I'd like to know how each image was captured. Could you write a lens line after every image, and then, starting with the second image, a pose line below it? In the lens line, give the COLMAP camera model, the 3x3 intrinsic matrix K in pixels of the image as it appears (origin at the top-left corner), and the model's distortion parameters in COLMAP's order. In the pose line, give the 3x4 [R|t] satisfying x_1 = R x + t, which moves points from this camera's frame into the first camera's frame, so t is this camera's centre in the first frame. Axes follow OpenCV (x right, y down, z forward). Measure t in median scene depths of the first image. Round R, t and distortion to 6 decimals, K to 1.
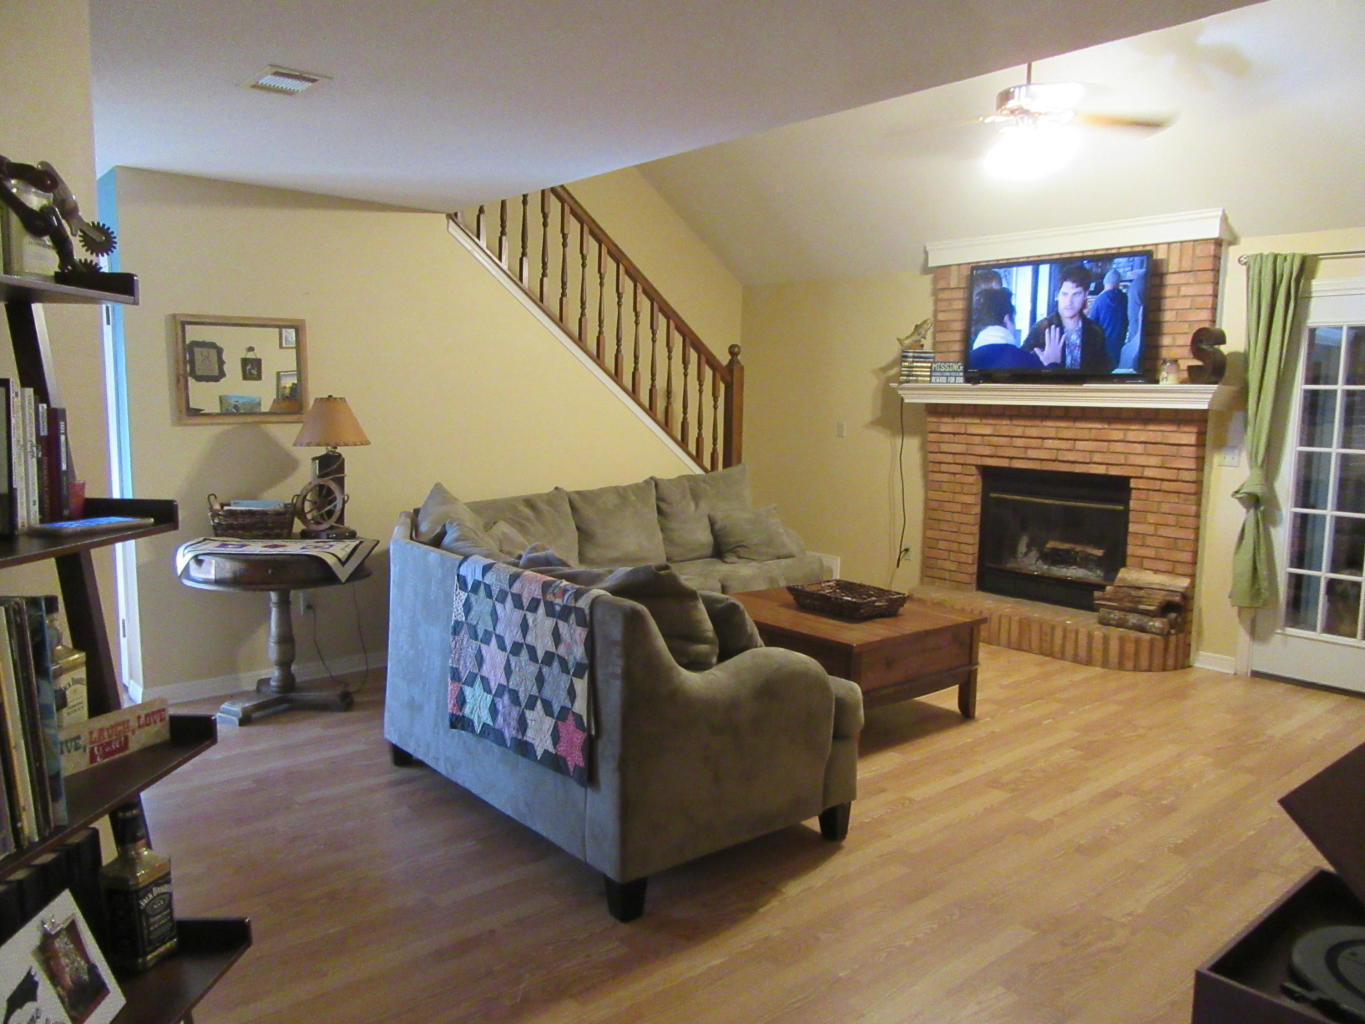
lens RADIAL K [[1010.7, 0, 688.4], [0, 1010.7, 515.8], [0, 0, 1]] dist [0.000412, -0.005093]
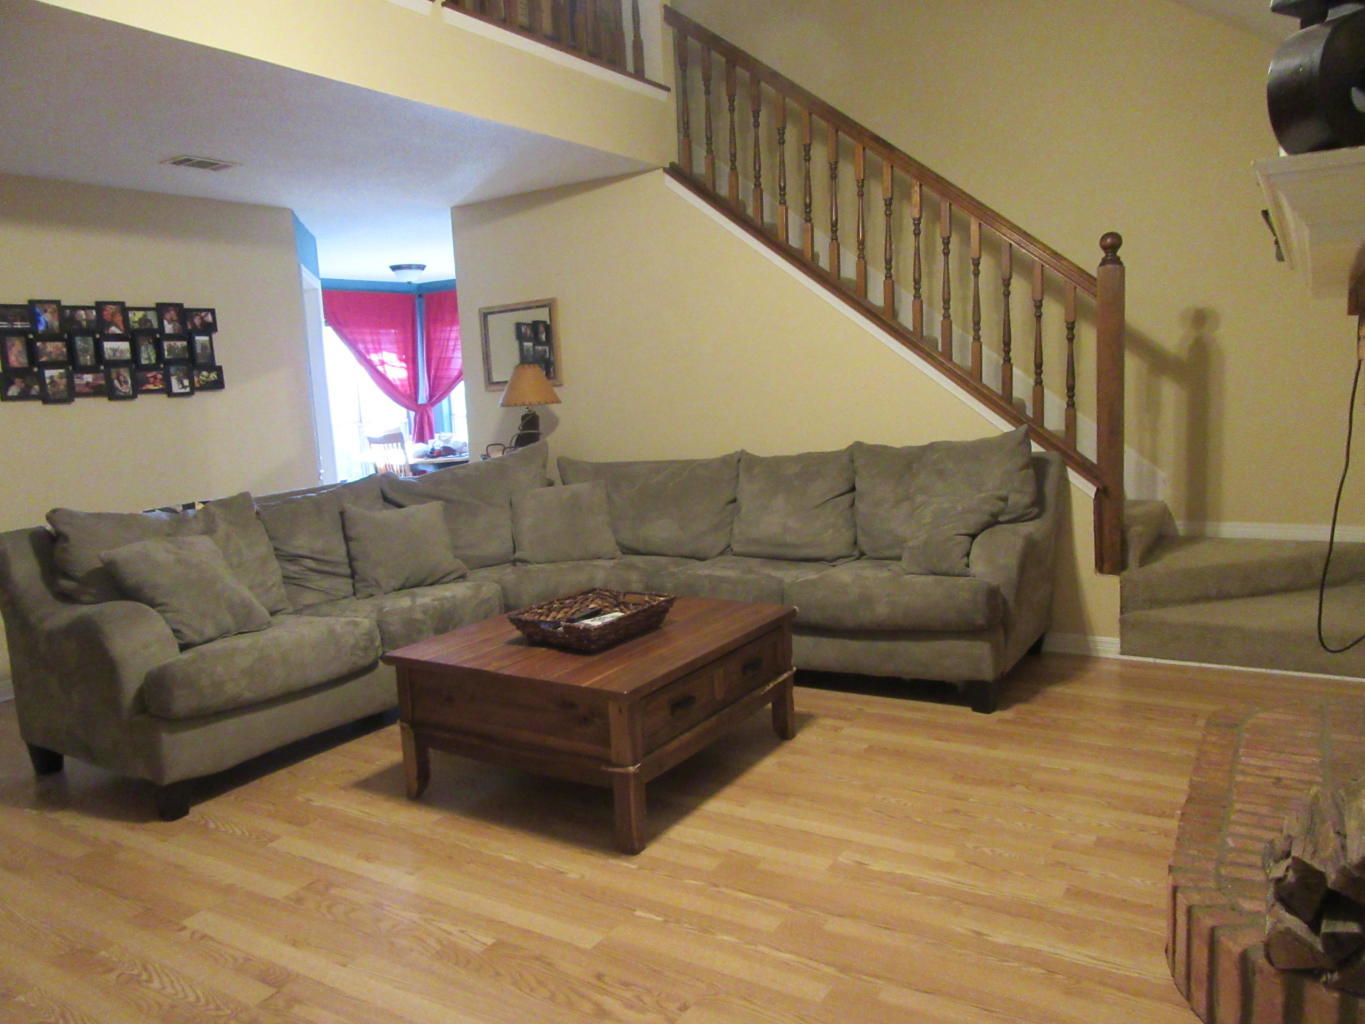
lens RADIAL K [[1010.7, 0, 685.9], [0, 1010.7, 508.7], [0, 0, 1]] dist [0.000412, -0.005093]
pose [[0.289454, 0.094879, -0.952478, 0.929393], [-0.051435, 0.995179, 0.083502, -0.064159], [0.955809, 0.024821, 0.292939, 0.930299]]
